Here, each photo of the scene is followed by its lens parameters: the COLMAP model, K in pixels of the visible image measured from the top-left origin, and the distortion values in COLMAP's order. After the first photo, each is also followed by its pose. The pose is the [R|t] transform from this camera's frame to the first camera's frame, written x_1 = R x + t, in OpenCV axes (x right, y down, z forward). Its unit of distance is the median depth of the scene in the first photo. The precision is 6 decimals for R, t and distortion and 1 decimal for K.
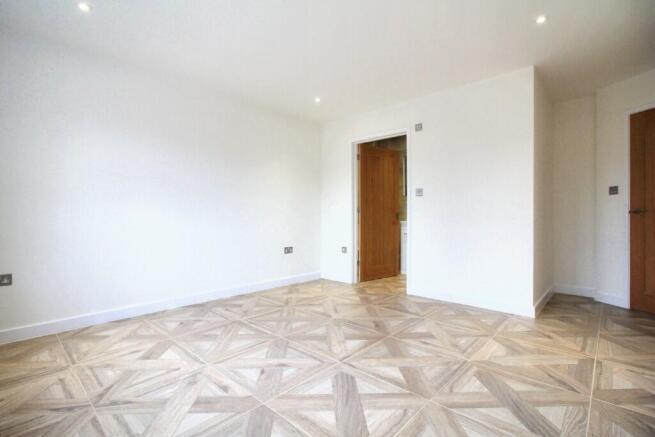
lens RADIAL K [[303.5, 0, 326.3], [0, 303.5, 218.8], [0, 0, 1]] dist [-0.001242, 0.000261]
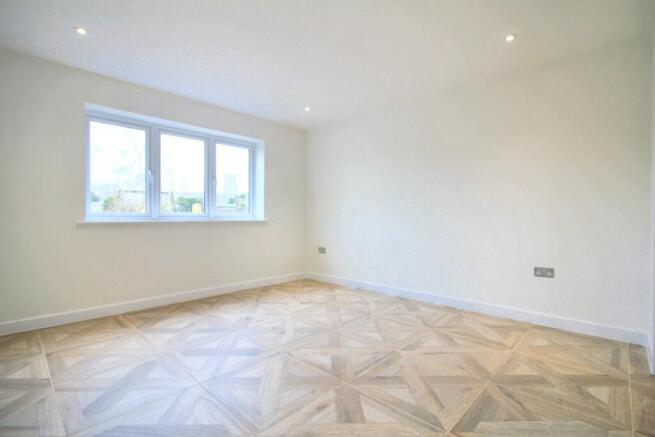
lens RADIAL K [[303.5, 0, 326.4], [0, 303.5, 219.5], [0, 0, 1]] dist [-0.001242, 0.000261]
pose [[-0.008827, -0.000803, -0.999961, 0.853235], [-0.004743, 0.999988, -0.000762, -0.013518], [0.999950, 0.004736, -0.008830, 0.855445]]
